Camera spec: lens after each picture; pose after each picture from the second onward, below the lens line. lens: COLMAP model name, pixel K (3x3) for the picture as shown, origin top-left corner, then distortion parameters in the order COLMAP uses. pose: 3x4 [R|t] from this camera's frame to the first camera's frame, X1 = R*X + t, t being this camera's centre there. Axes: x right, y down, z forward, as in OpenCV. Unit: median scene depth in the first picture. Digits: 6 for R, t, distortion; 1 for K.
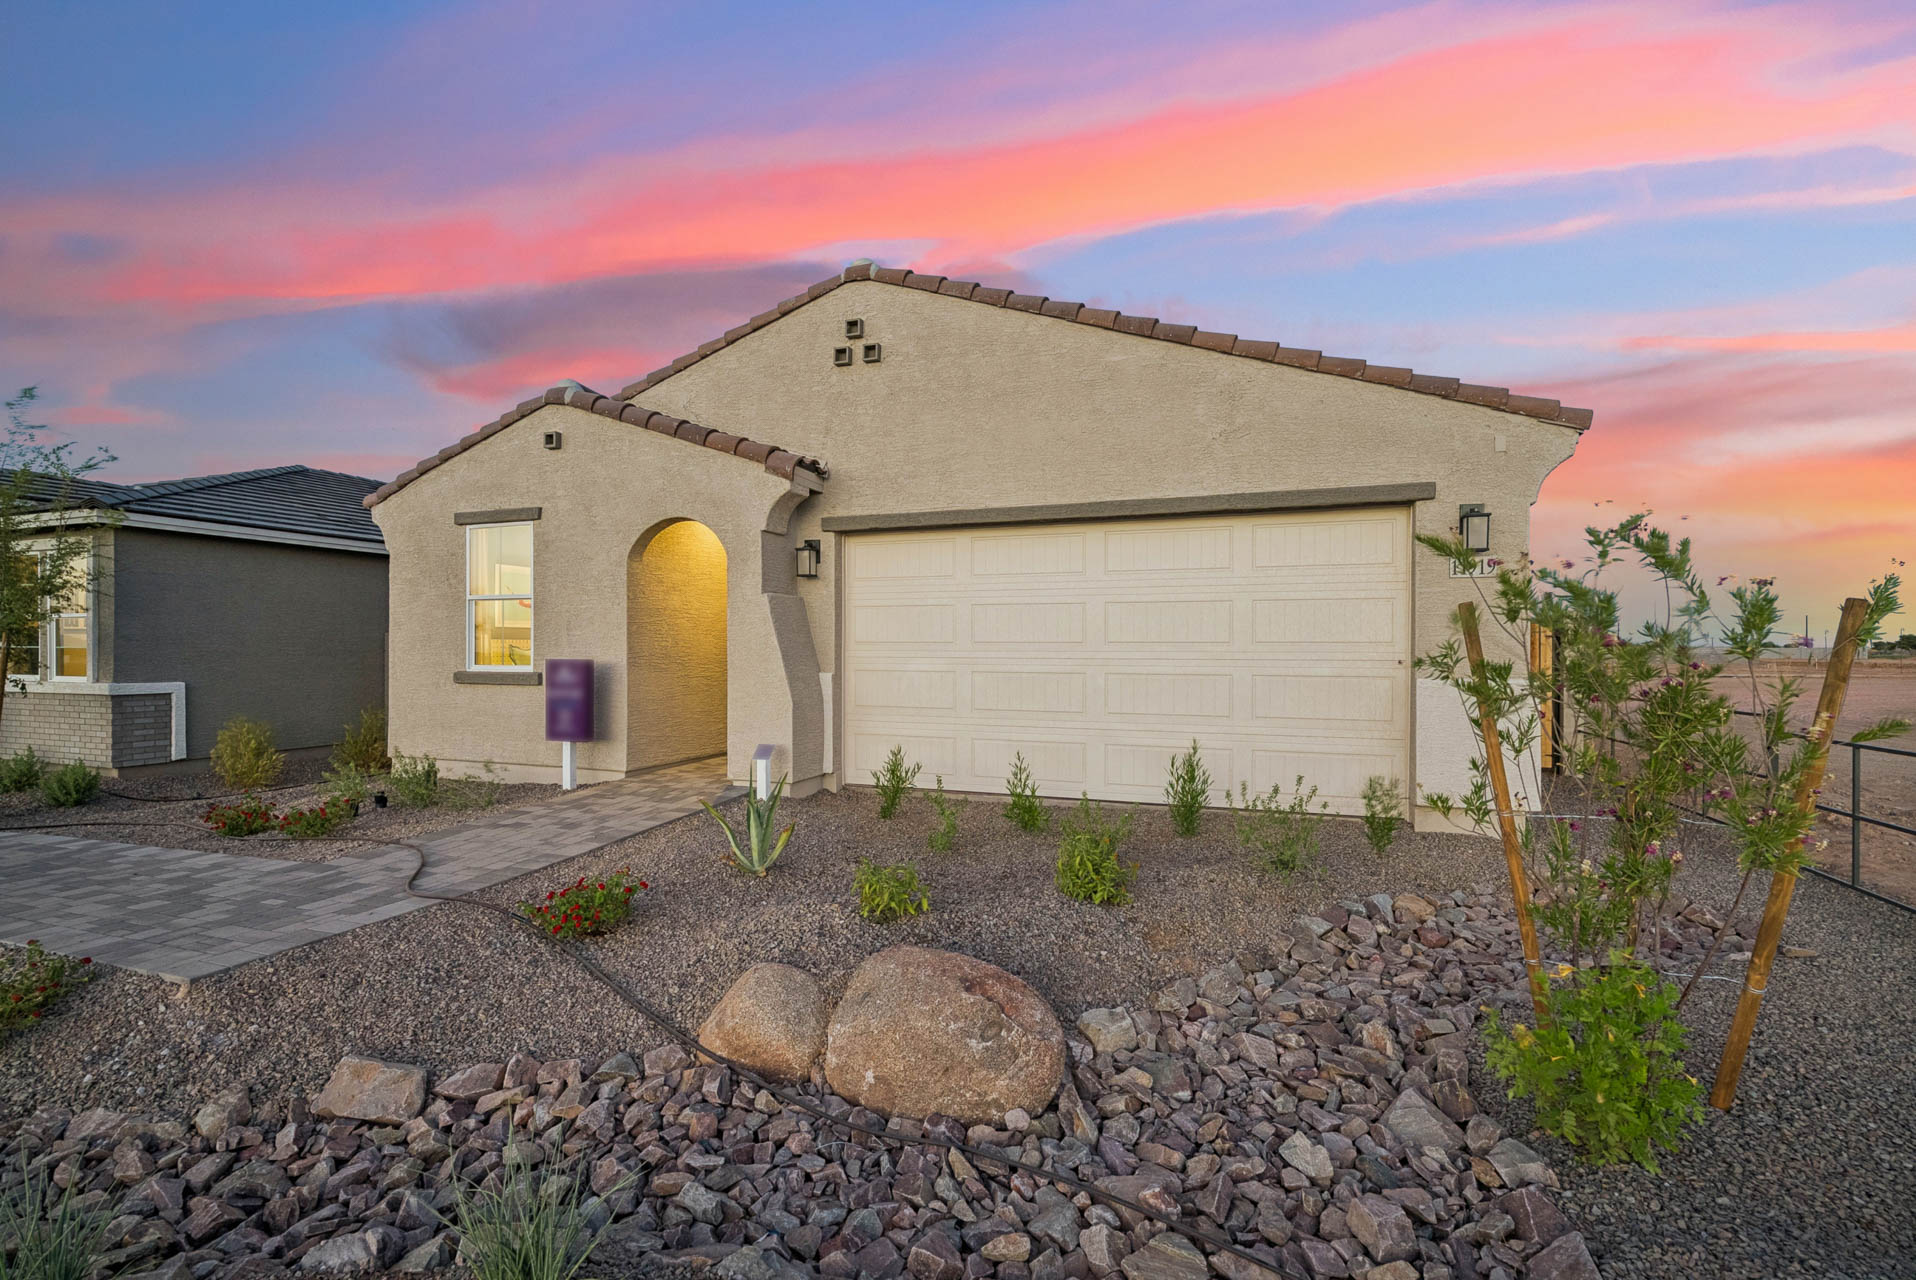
lens RADIAL K [[852.6, 0, 953.6], [0, 852.6, 631.1], [0, 0, 1]] dist [-0.007634, 0.000468]
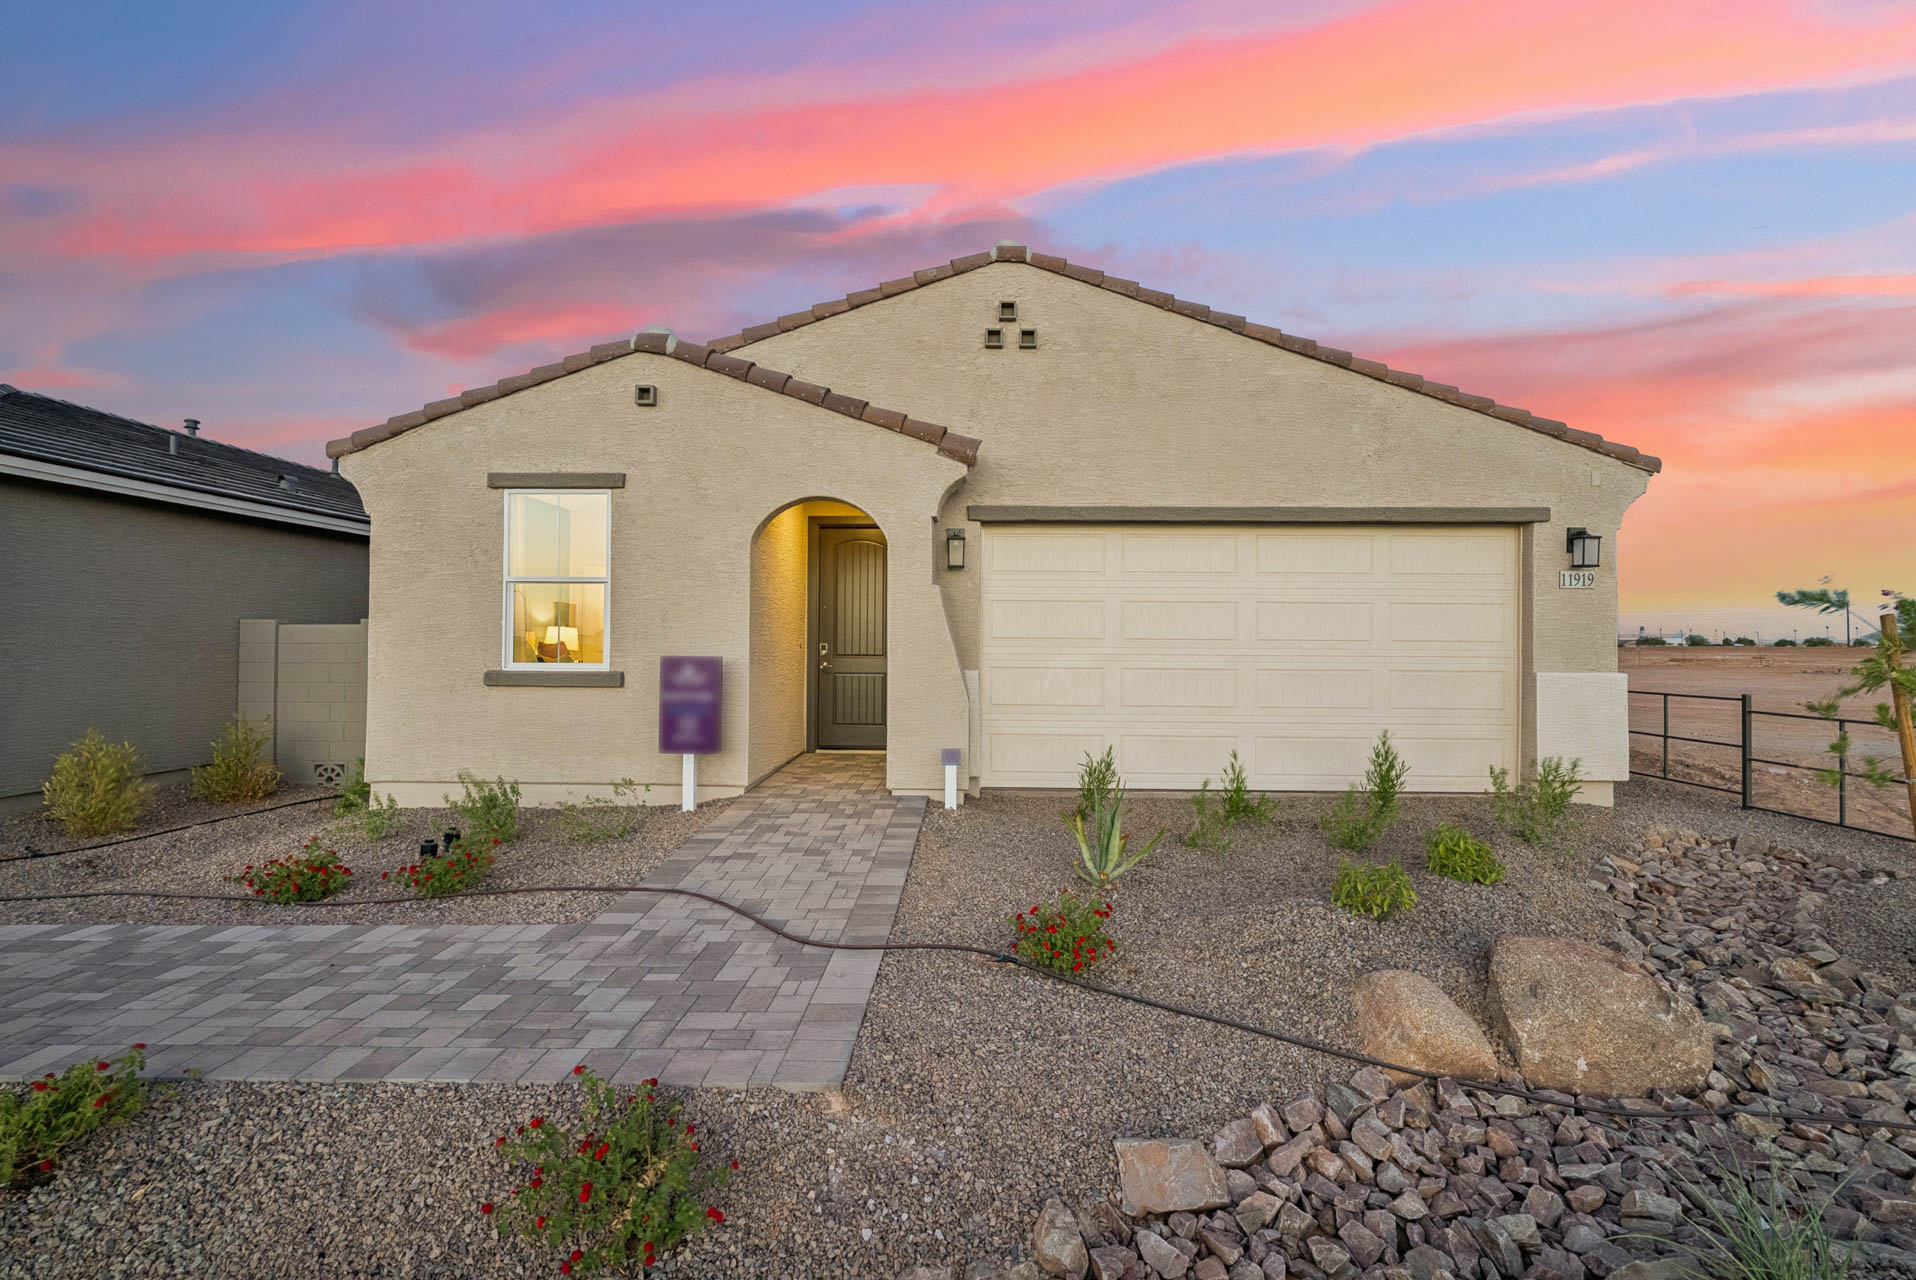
lens RADIAL K [[852.6, 0, 958.5], [0, 852.6, 621.4], [0, 0, 1]] dist [-0.007634, 0.000468]
pose [[0.946109, 0.013182, 0.323579, -0.472679], [-0.011572, 0.999909, -0.006901, 0.001393], [-0.323641, 0.002785, 0.946176, 0.111990]]
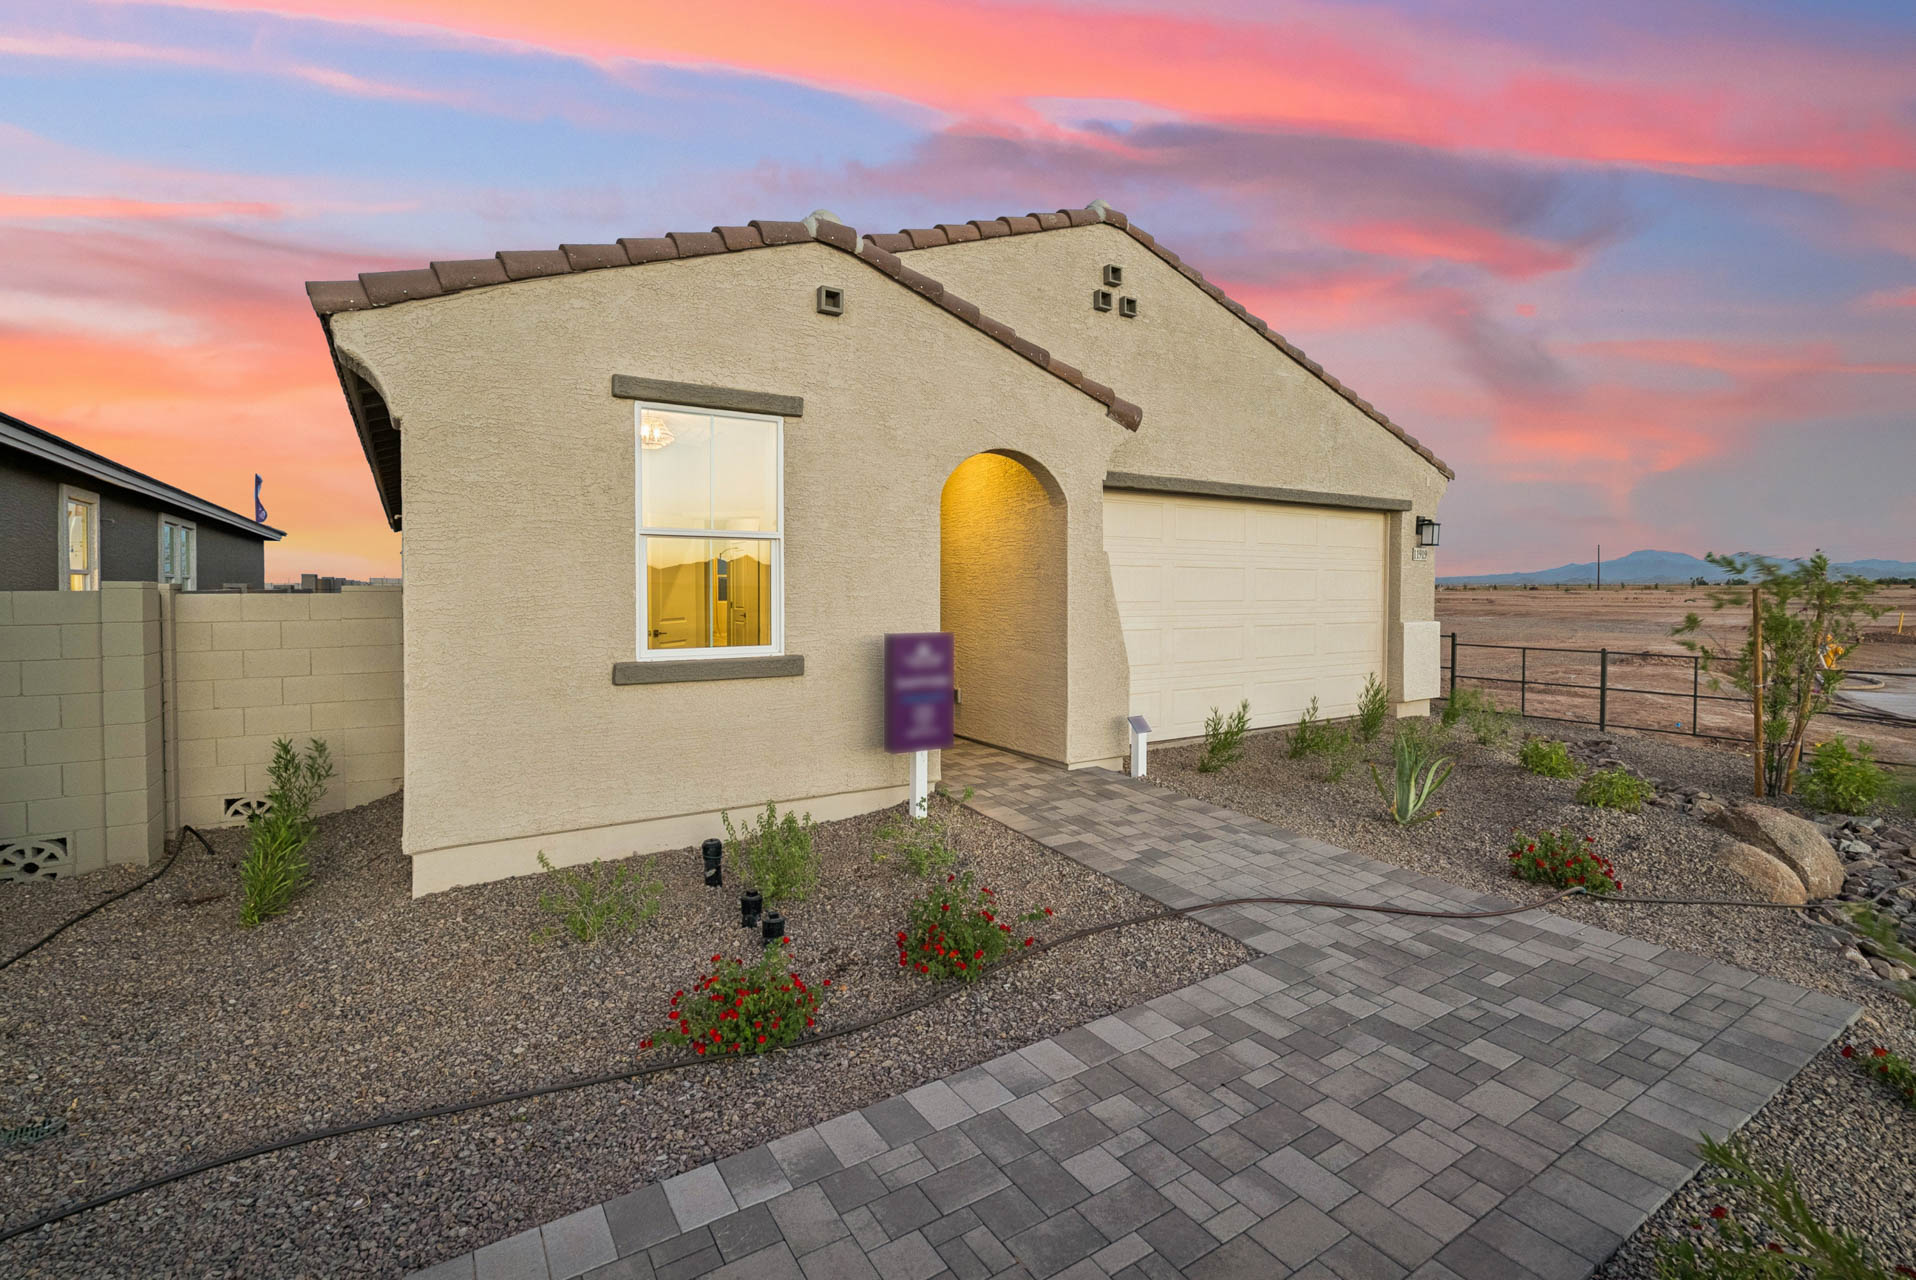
lens RADIAL K [[852.6, 0, 944.2], [0, 852.6, 595.1], [0, 0, 1]] dist [-0.007634, 0.000468]
pose [[0.617528, -0.006418, 0.786523, -0.985853], [-0.013993, 0.999719, 0.019144, -0.011616], [-0.786425, -0.022828, 0.617264, 0.548515]]
